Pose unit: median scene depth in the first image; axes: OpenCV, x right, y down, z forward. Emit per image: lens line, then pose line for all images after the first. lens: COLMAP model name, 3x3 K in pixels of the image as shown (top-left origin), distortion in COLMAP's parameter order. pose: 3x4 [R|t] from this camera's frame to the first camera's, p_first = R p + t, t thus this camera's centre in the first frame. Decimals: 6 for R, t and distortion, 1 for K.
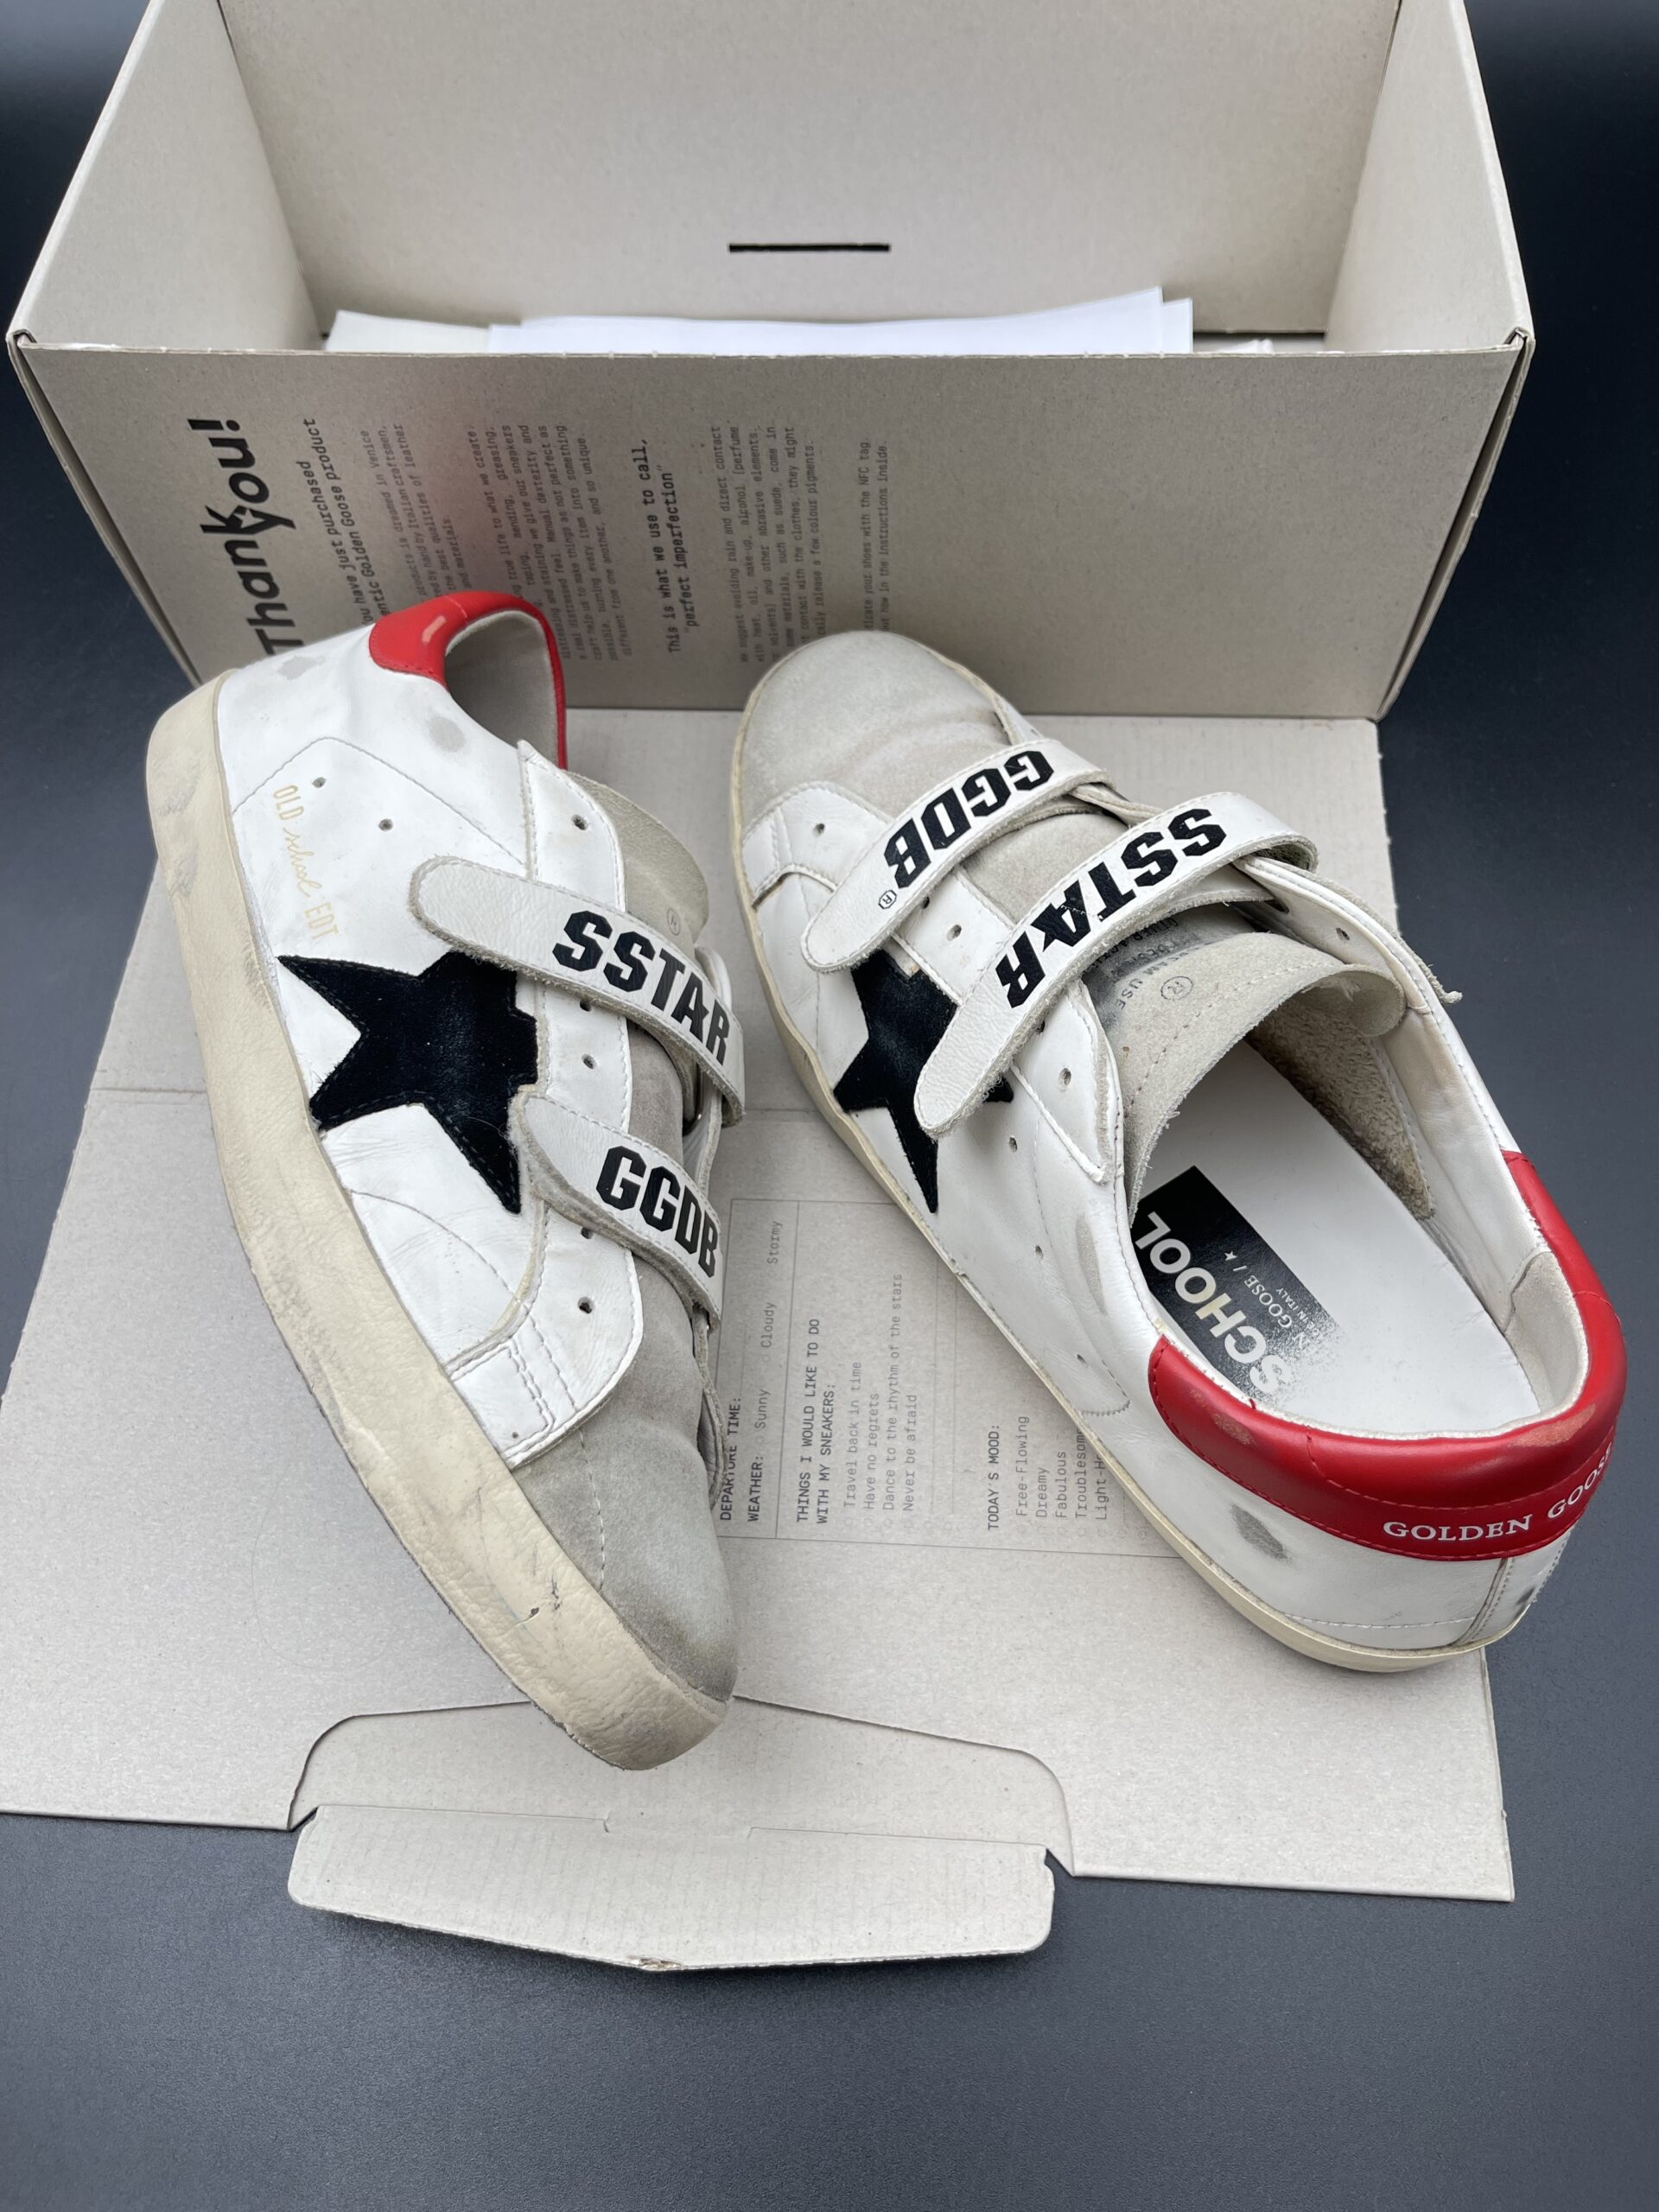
lens RADIAL K [[1722.2, 0, 796.1], [0, 1722.2, 1173.7], [0, 0, 1]] dist [0.030607, -0.065260]
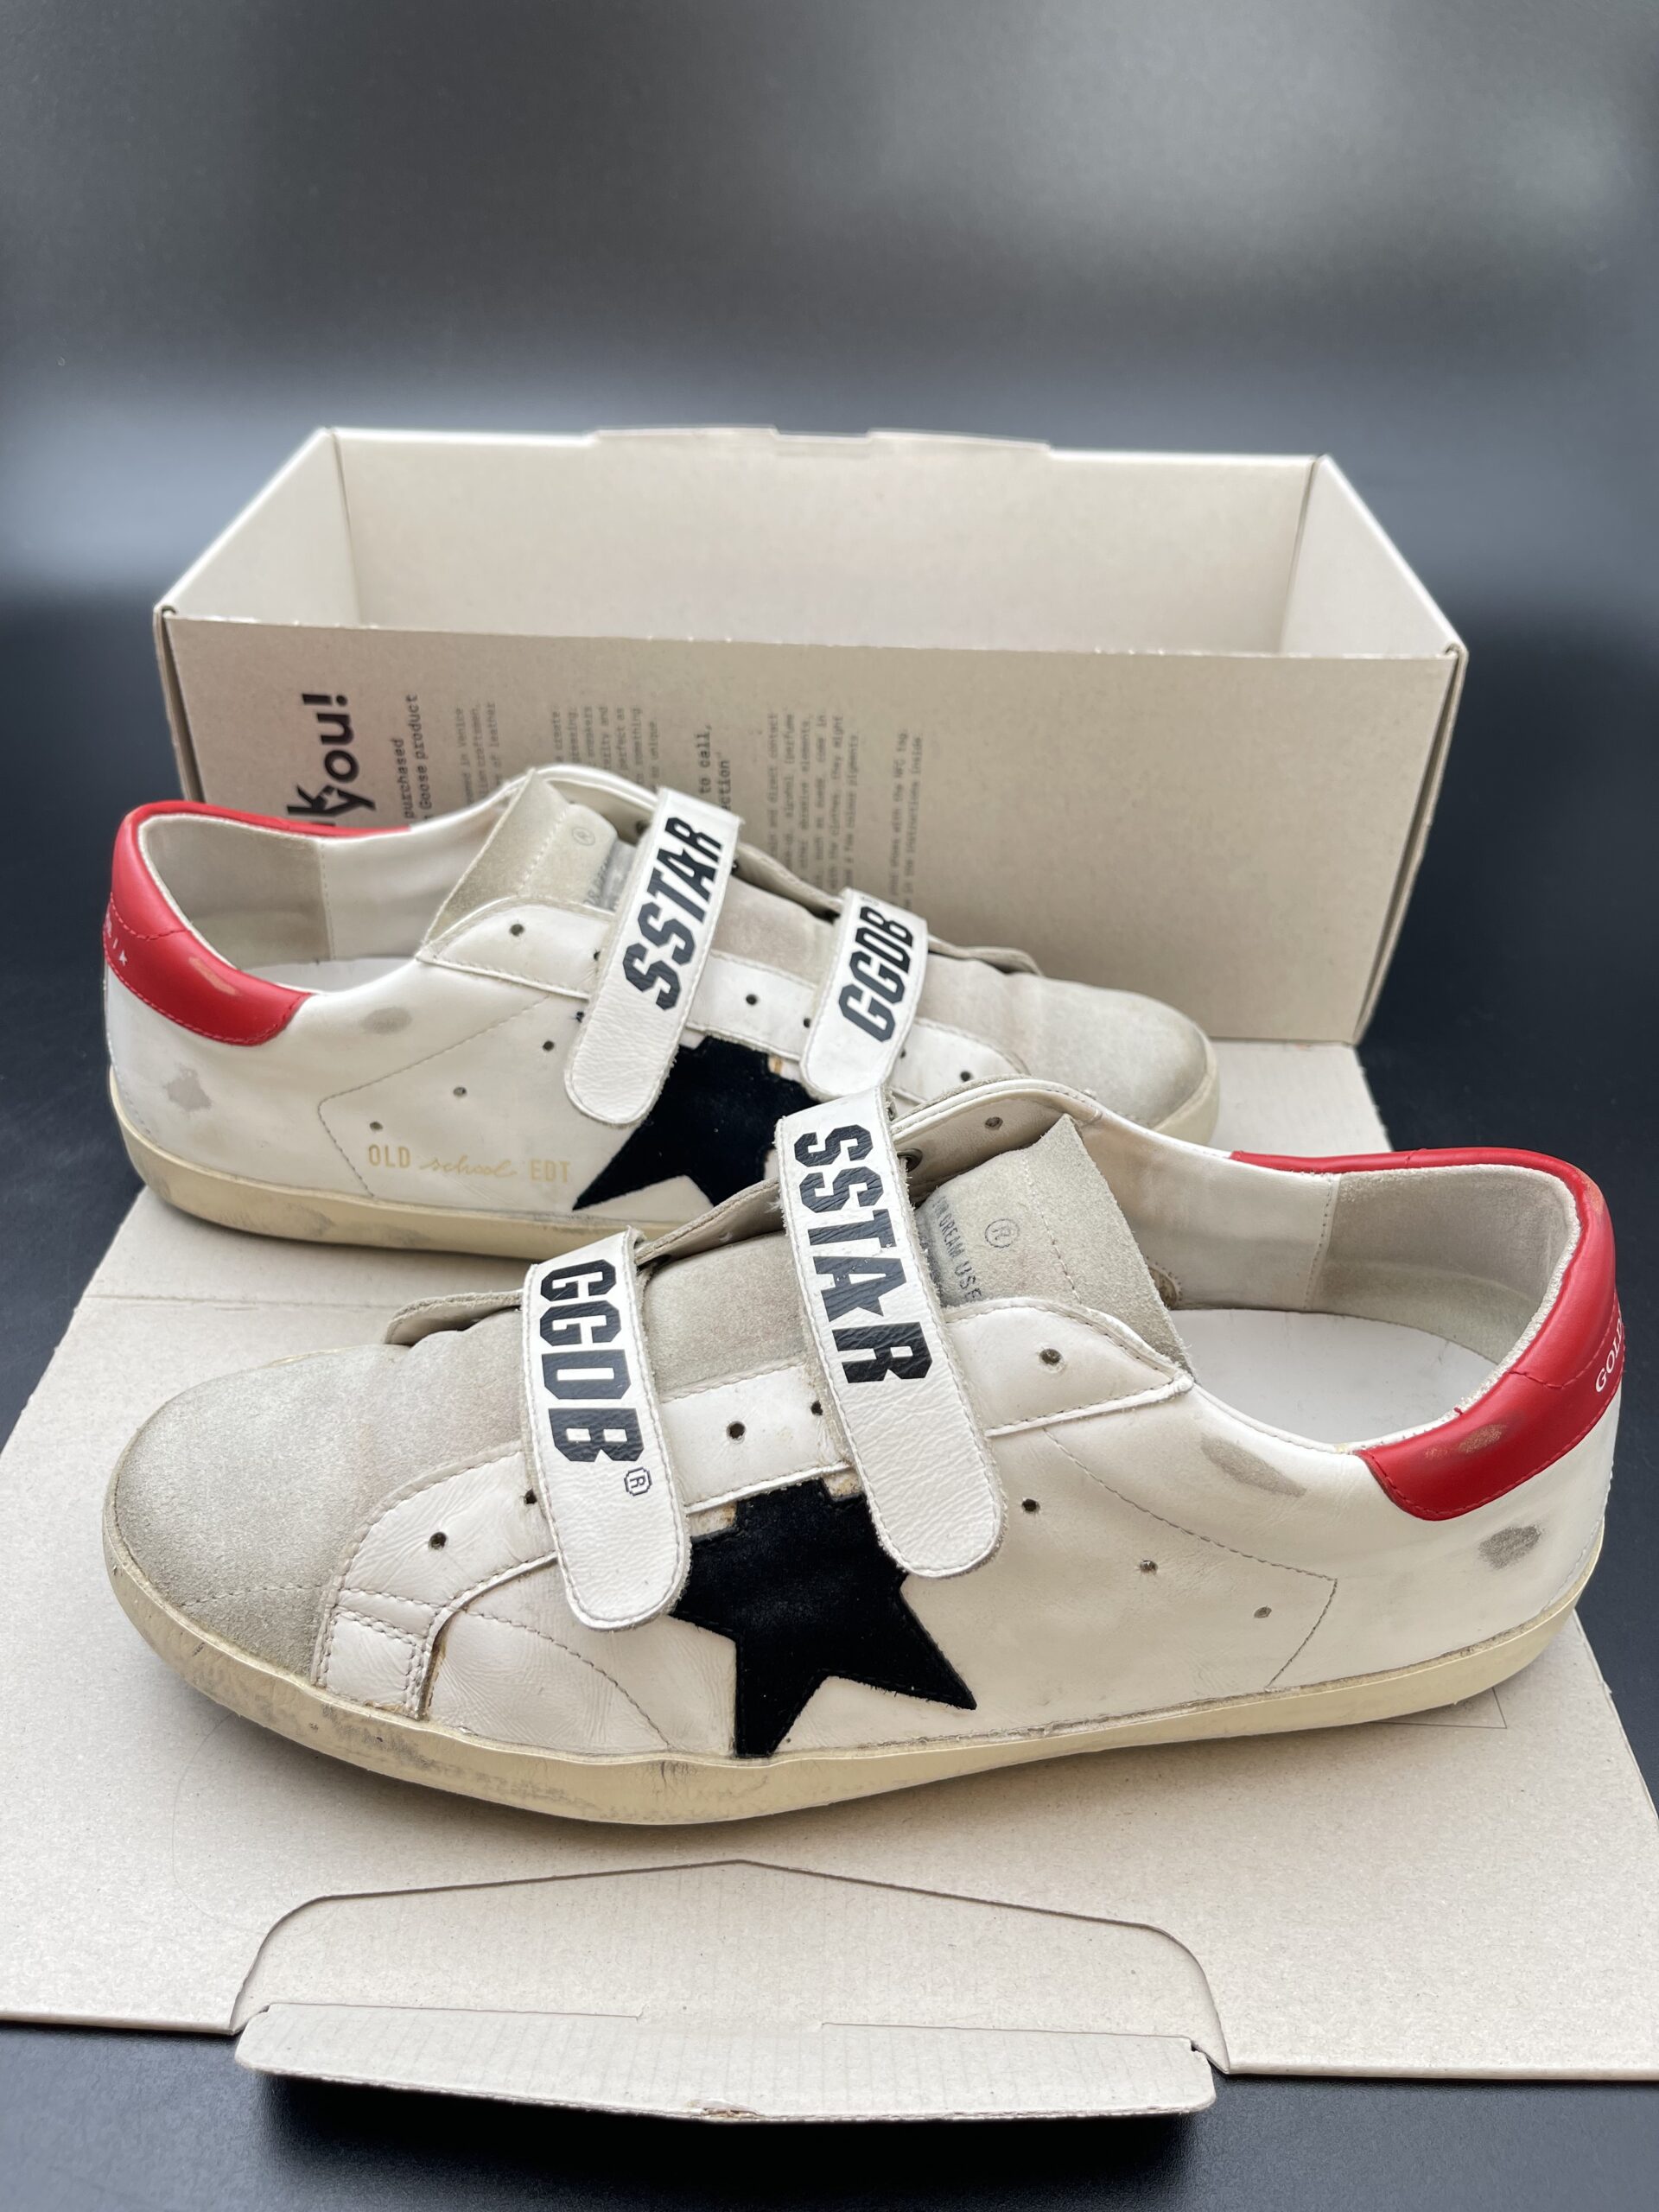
lens RADIAL K [[1722.2, 0, 807.9], [0, 1722.2, 1155.6], [0, 0, 1]] dist [0.030607, -0.065260]
pose [[0.997077, 0.035954, 0.067412, -0.088962], [-0.003316, 0.901883, -0.431968, 0.319293], [-0.076328, 0.430482, 0.899366, 0.096339]]
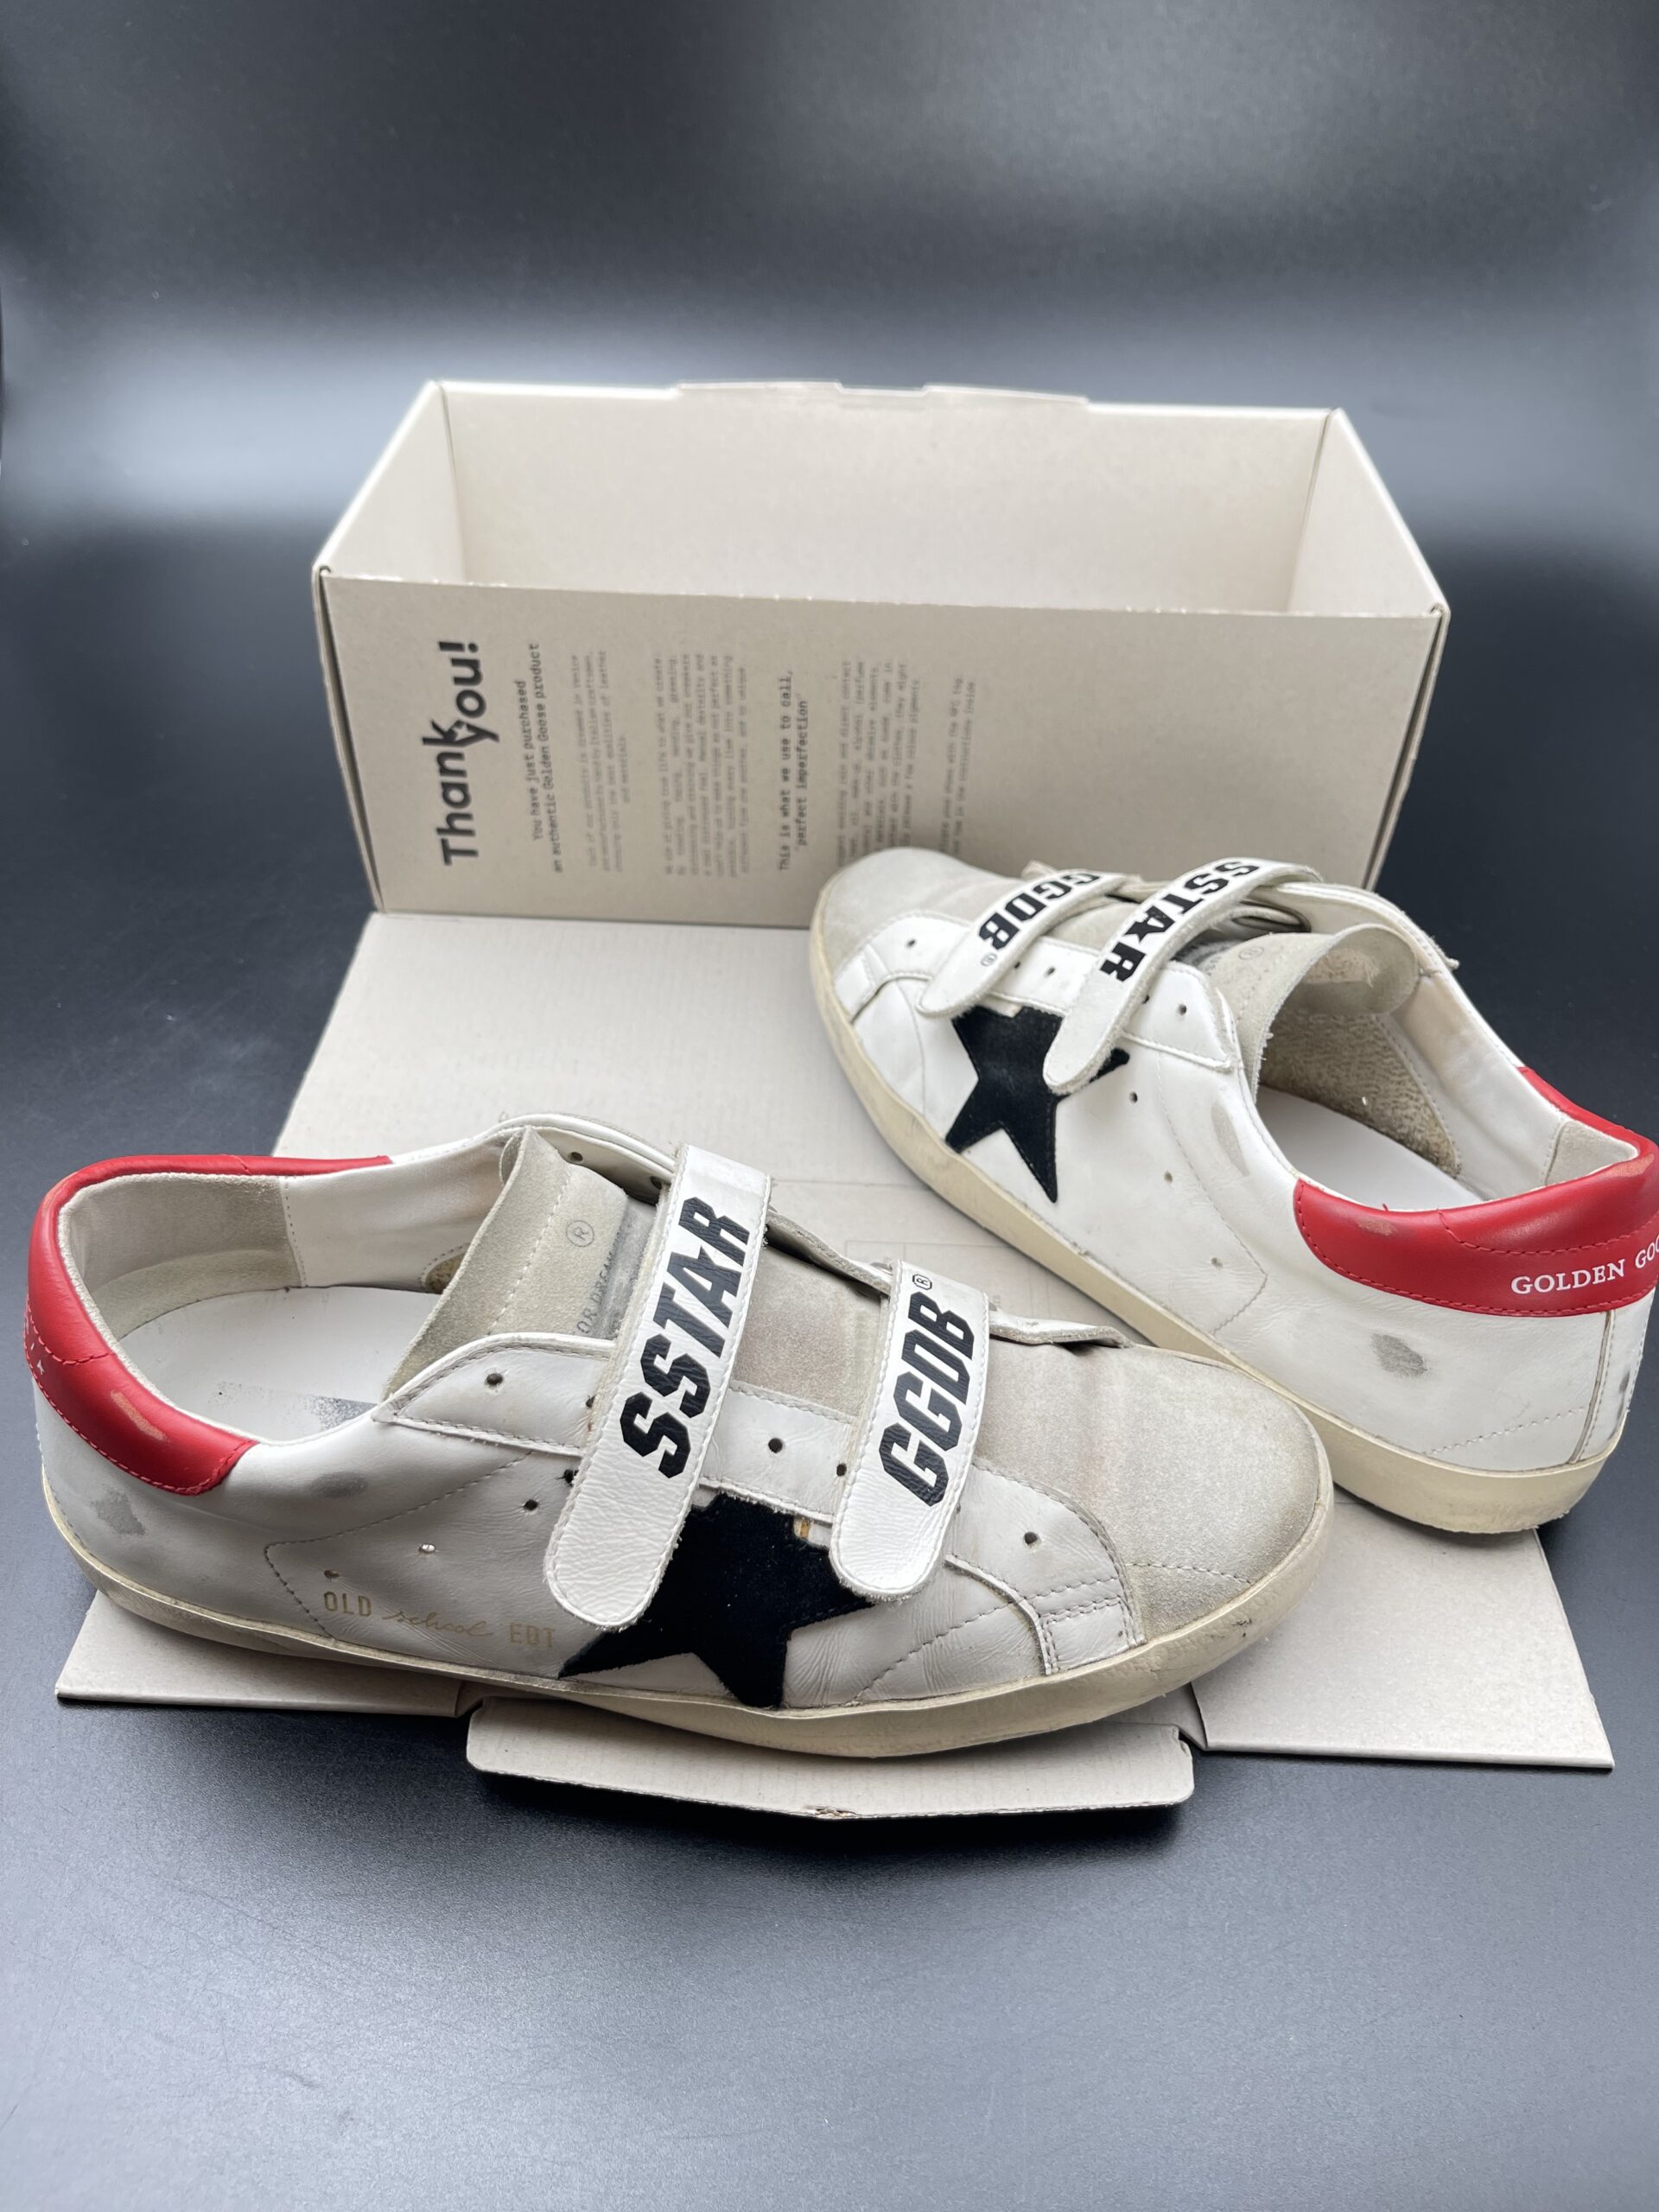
lens RADIAL K [[1722.2, 0, 809.6], [0, 1722.2, 1152.2], [0, 0, 1]] dist [0.030607, -0.065260]
pose [[0.997425, 0.037315, 0.061252, -0.139675], [-0.012400, 0.930862, -0.365161, 0.392951], [-0.070643, 0.363461, 0.928927, -0.085610]]
